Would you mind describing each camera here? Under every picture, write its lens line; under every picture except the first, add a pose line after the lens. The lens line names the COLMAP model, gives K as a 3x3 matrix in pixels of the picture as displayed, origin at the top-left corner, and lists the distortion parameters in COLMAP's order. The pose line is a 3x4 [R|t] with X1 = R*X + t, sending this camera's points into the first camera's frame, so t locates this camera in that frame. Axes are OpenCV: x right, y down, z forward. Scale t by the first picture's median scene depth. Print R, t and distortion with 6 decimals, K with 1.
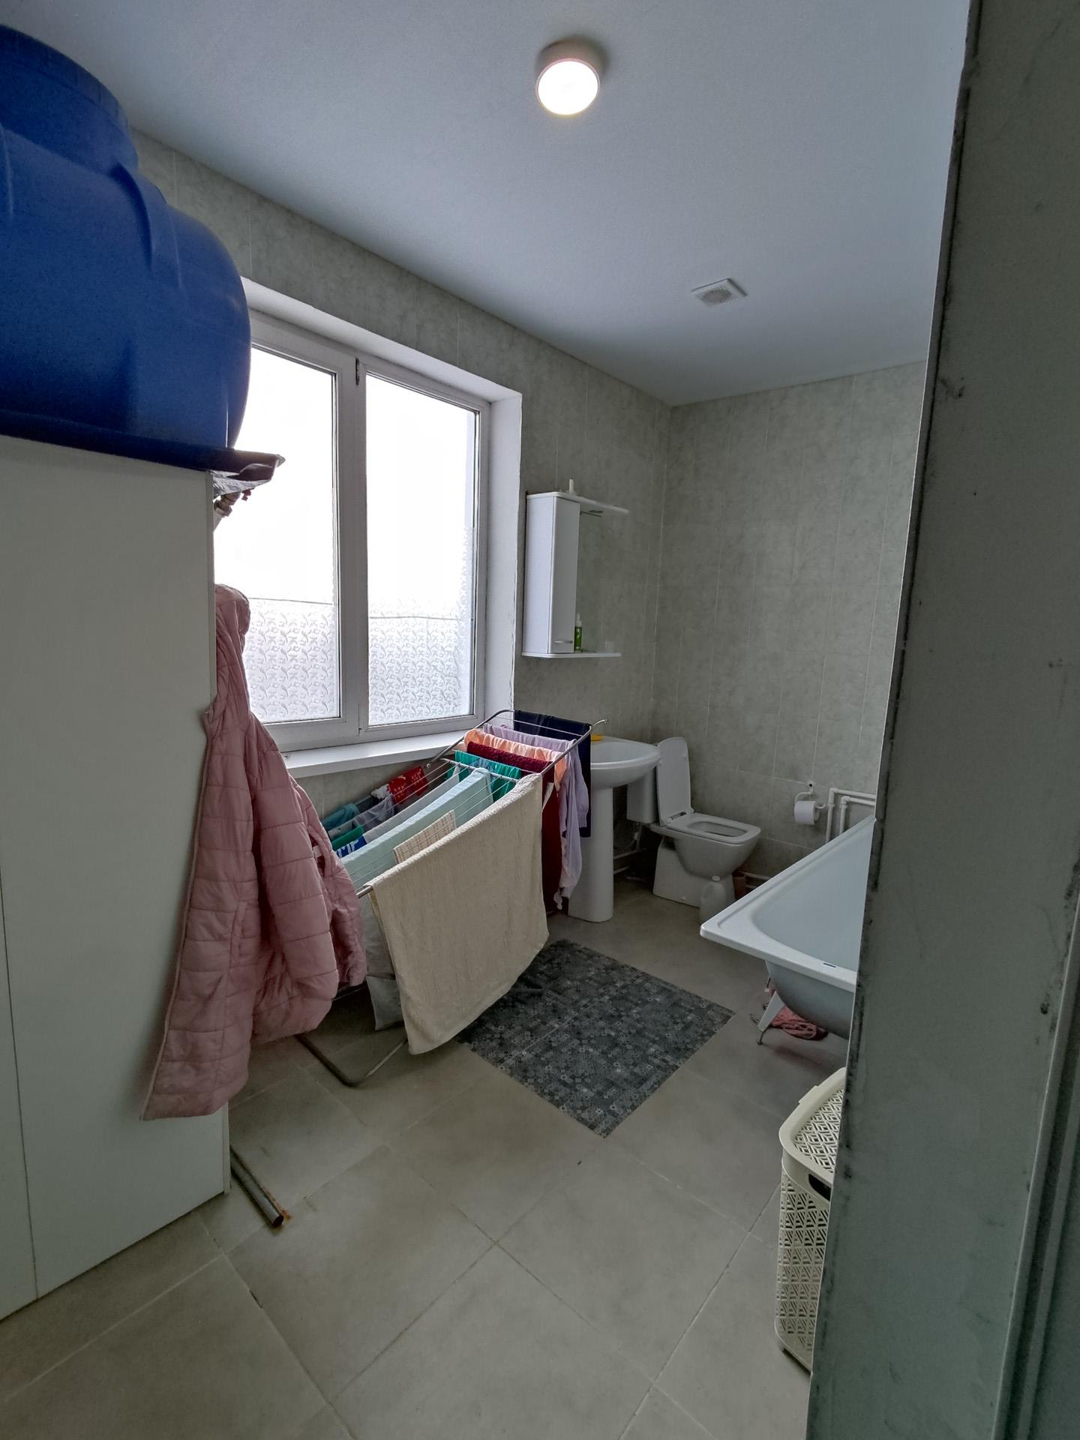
lens RADIAL K [[648.3, 0, 540.0], [0, 648.3, 720.0], [0, 0, 1]] dist [0.013936, -0.000293]
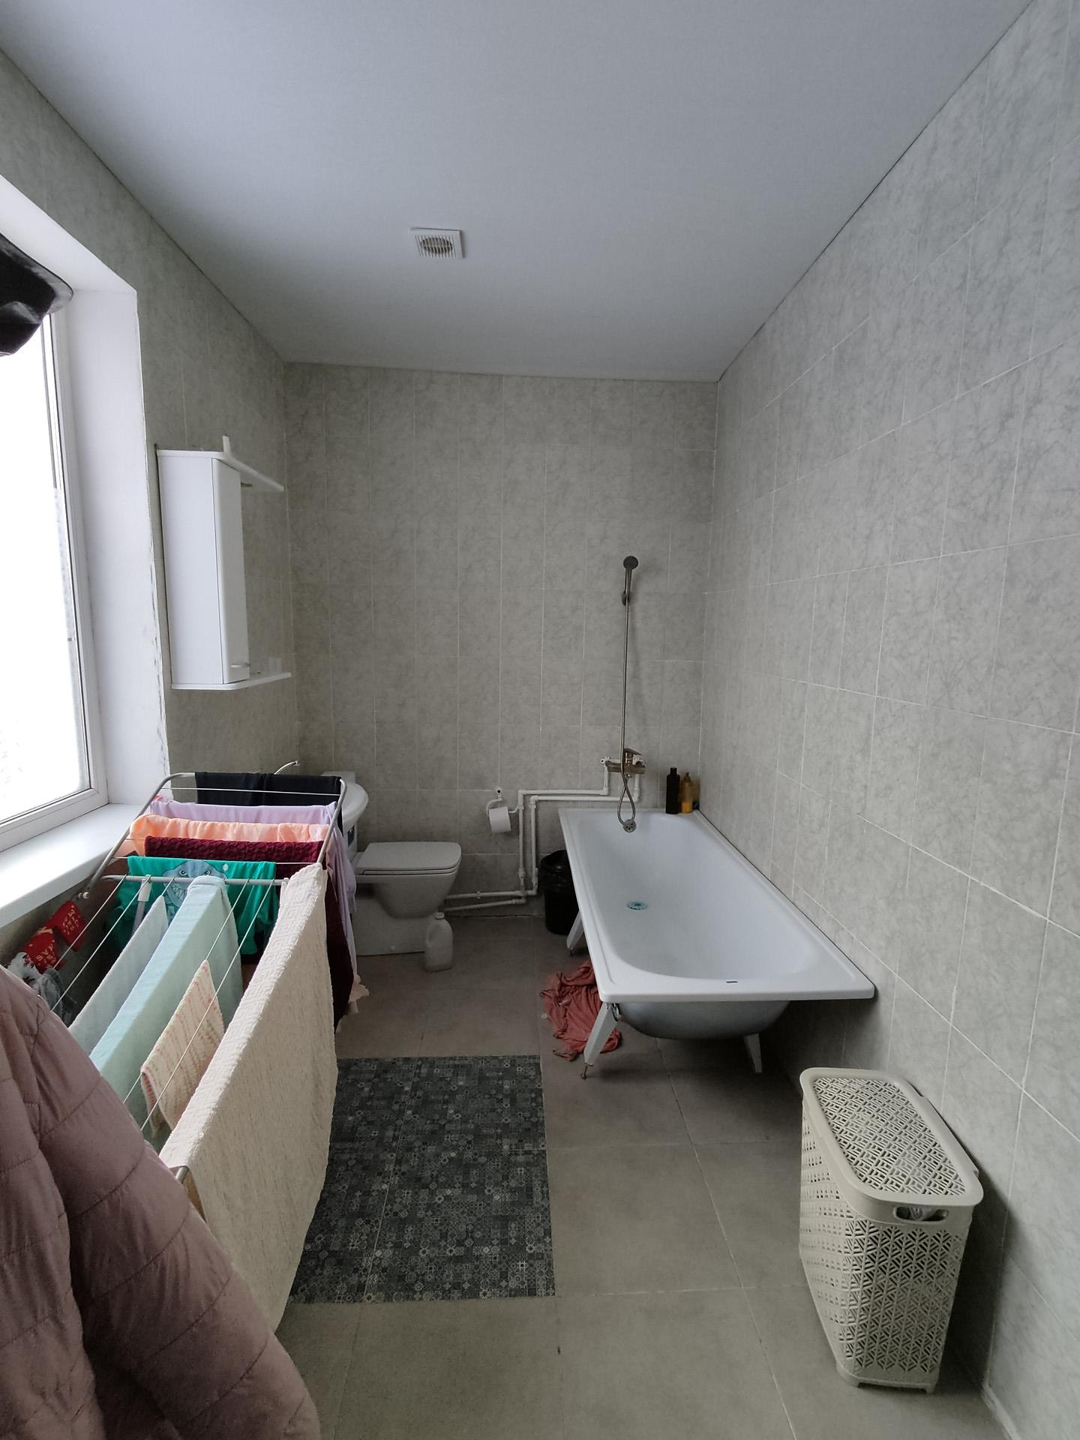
lens RADIAL K [[666.4, 0, 538.0], [0, 666.4, 725.8], [0, 0, 1]] dist [0.003373, 0.001759]
pose [[0.725901, -0.131582, 0.675096, -0.240294], [0.114427, 0.990955, 0.070106, -0.071652], [-0.678214, 0.026359, 0.734391, 0.247673]]
